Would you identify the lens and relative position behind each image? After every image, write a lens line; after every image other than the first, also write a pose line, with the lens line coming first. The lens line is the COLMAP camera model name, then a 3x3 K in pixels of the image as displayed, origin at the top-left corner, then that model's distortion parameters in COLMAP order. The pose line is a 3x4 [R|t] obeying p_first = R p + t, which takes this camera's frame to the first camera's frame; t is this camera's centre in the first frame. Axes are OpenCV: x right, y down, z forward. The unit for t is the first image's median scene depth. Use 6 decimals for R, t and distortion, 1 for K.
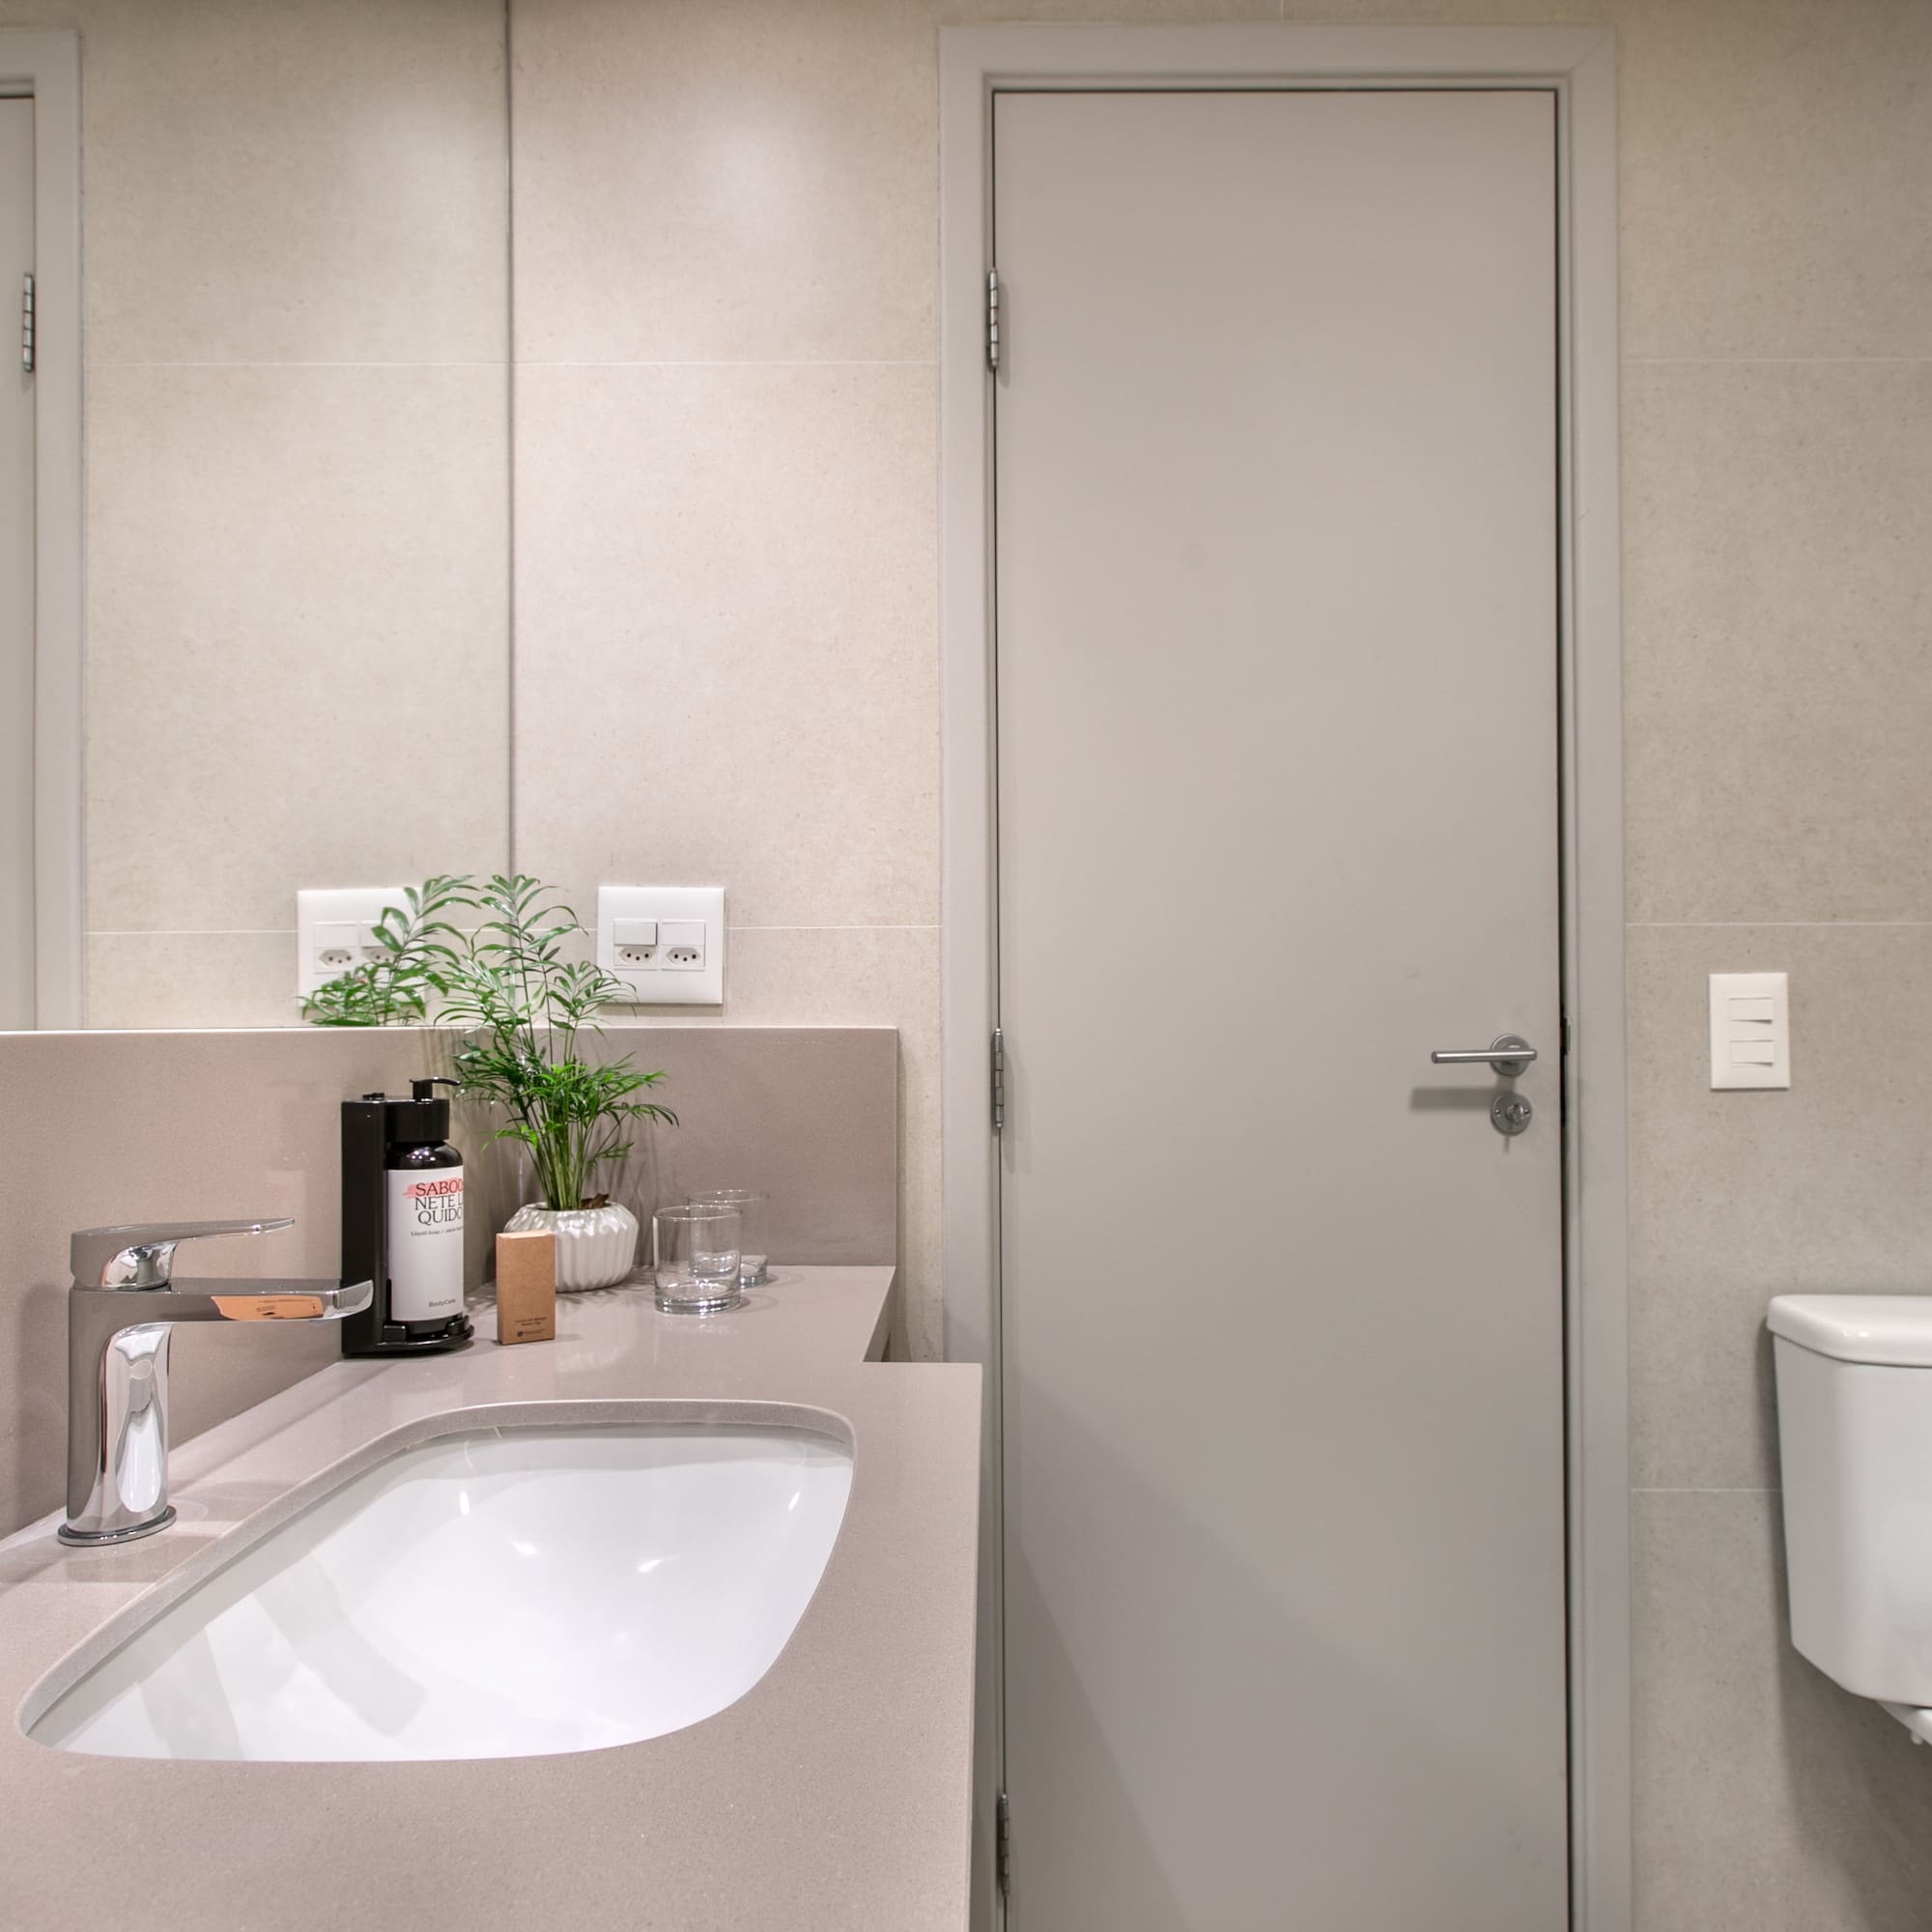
lens RADIAL K [[1335.2, 0, 966.0], [0, 1335.2, 966.0], [0, 0, 1]] dist [0.003512, 0.001126]
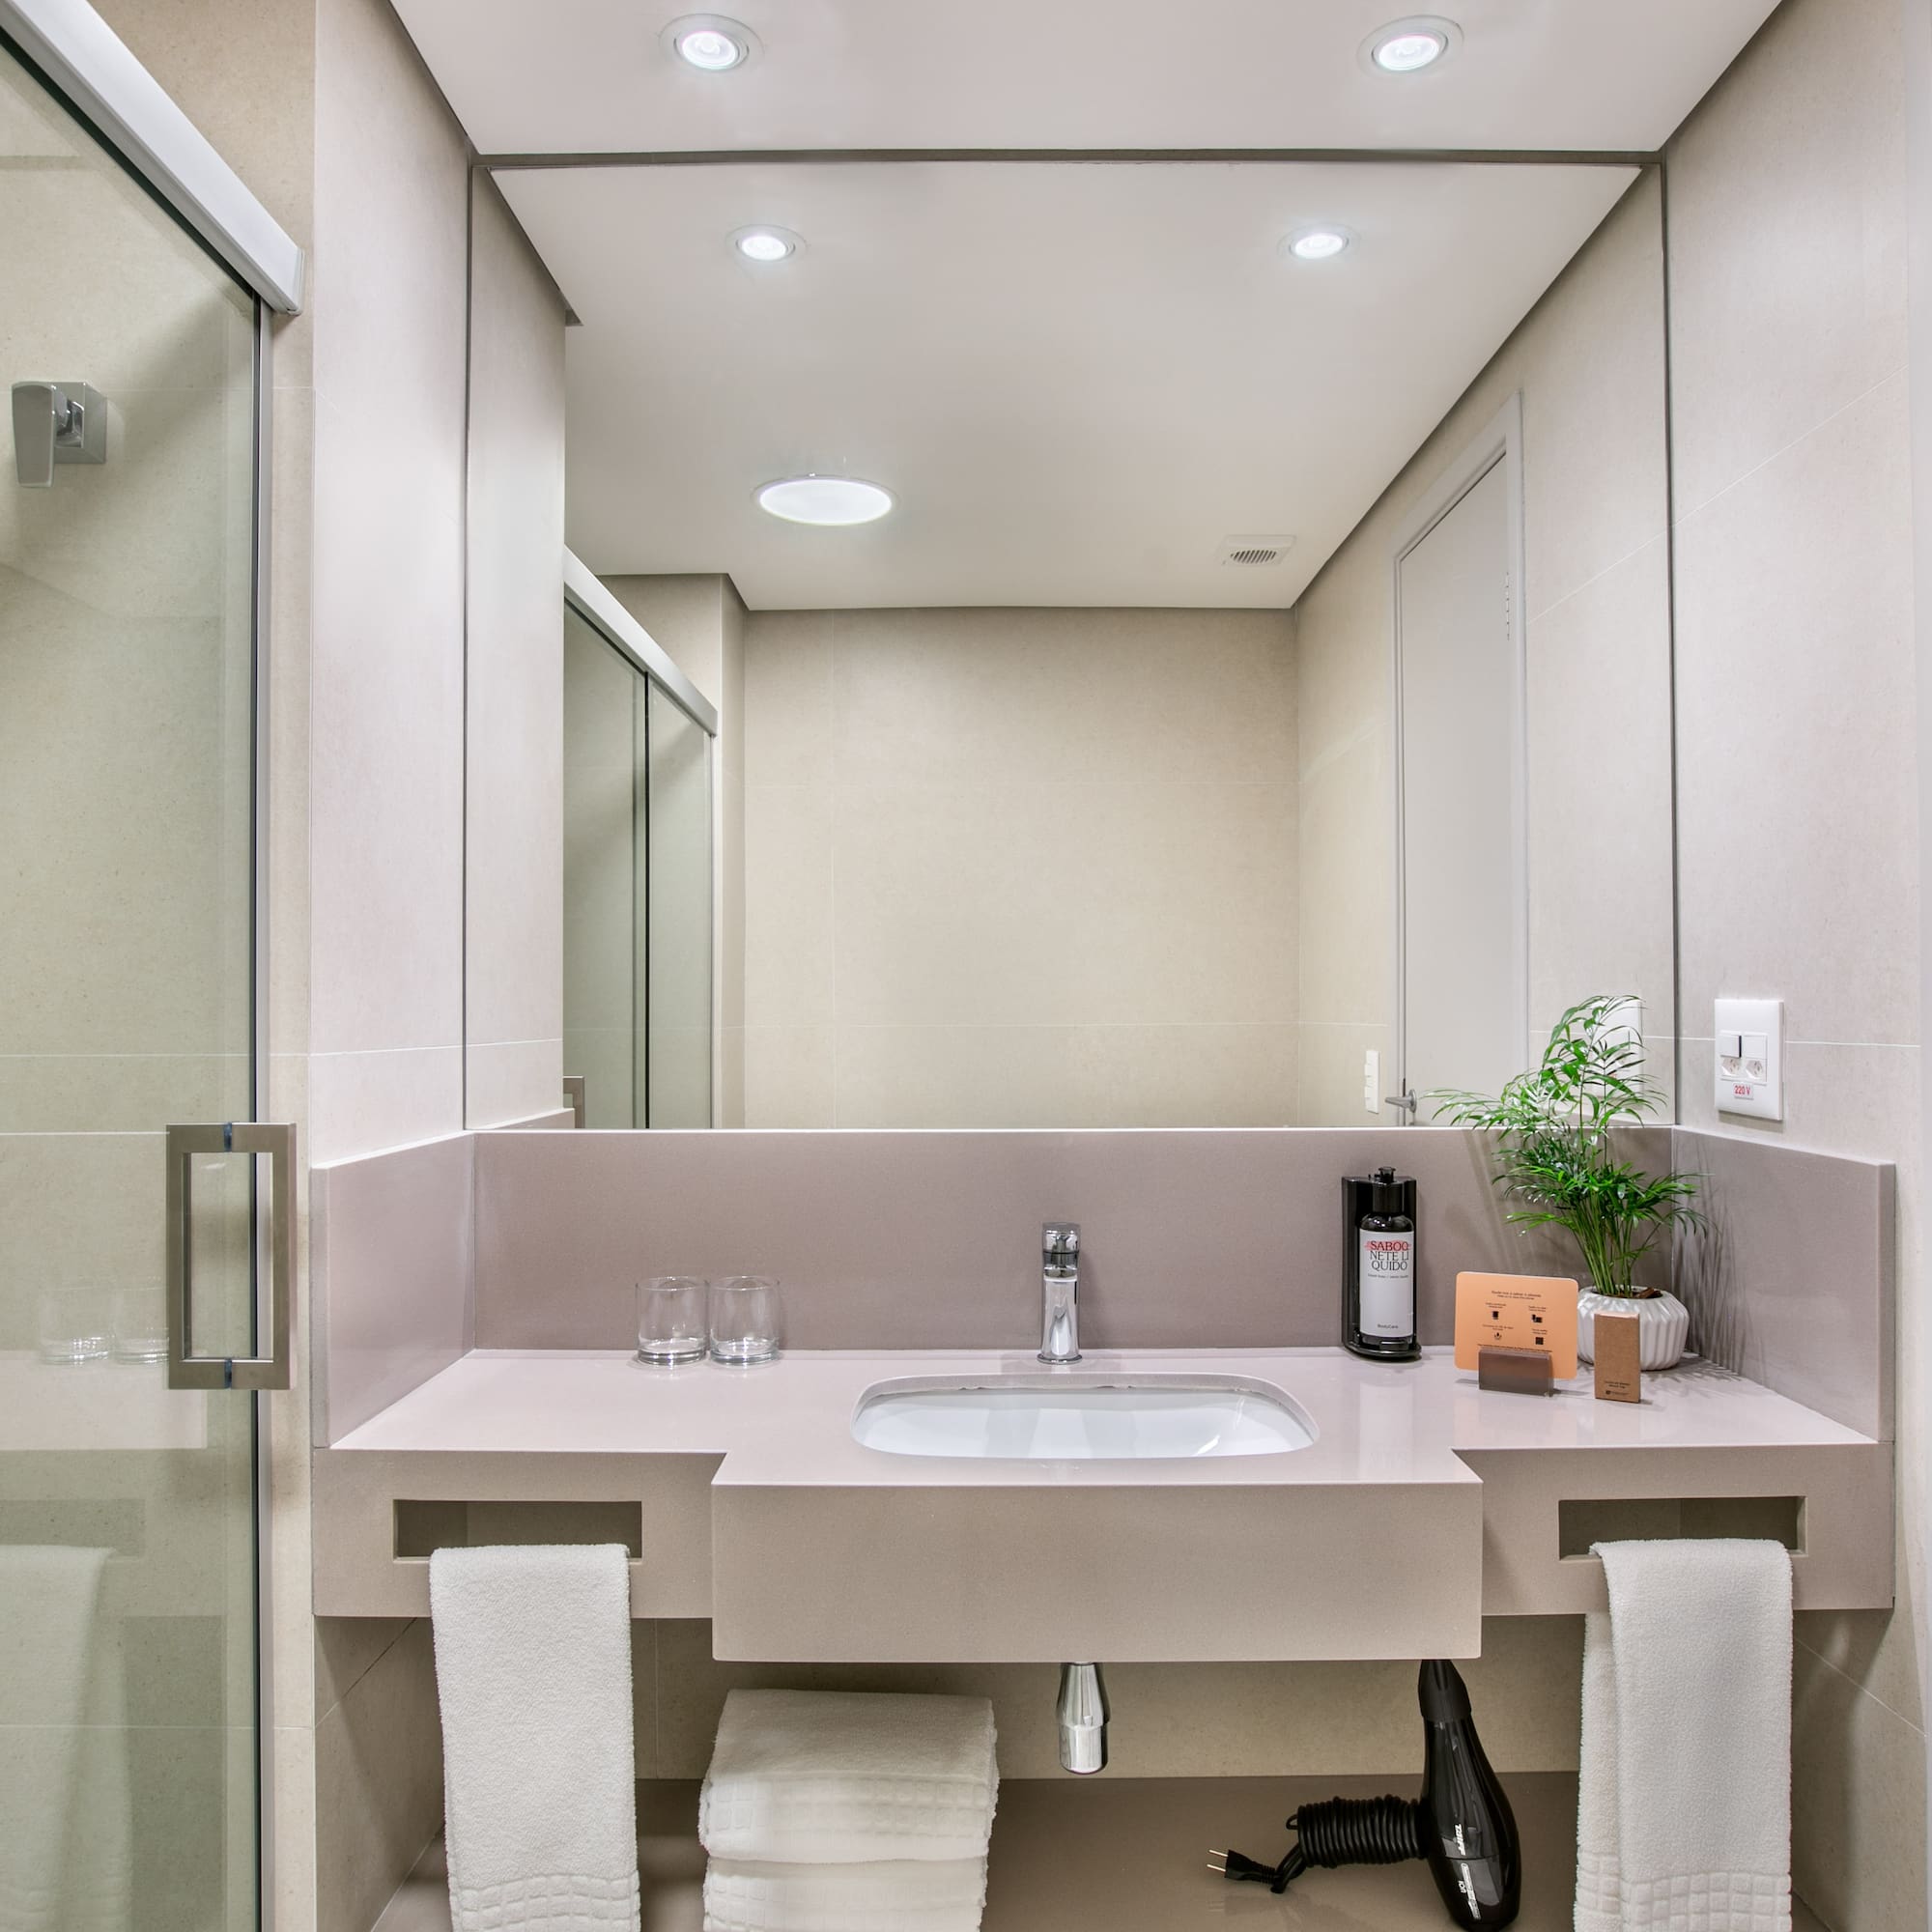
lens RADIAL K [[1508.7, 0, 966.0], [0, 1508.7, 966.0], [0, 0, 1]] dist [-0.090260, 0.108015]
pose [[0.017803, -0.021896, -0.999602, 0.889019], [0.049981, 0.998530, -0.020982, -0.090503], [0.998591, -0.049587, 0.018872, 0.394778]]
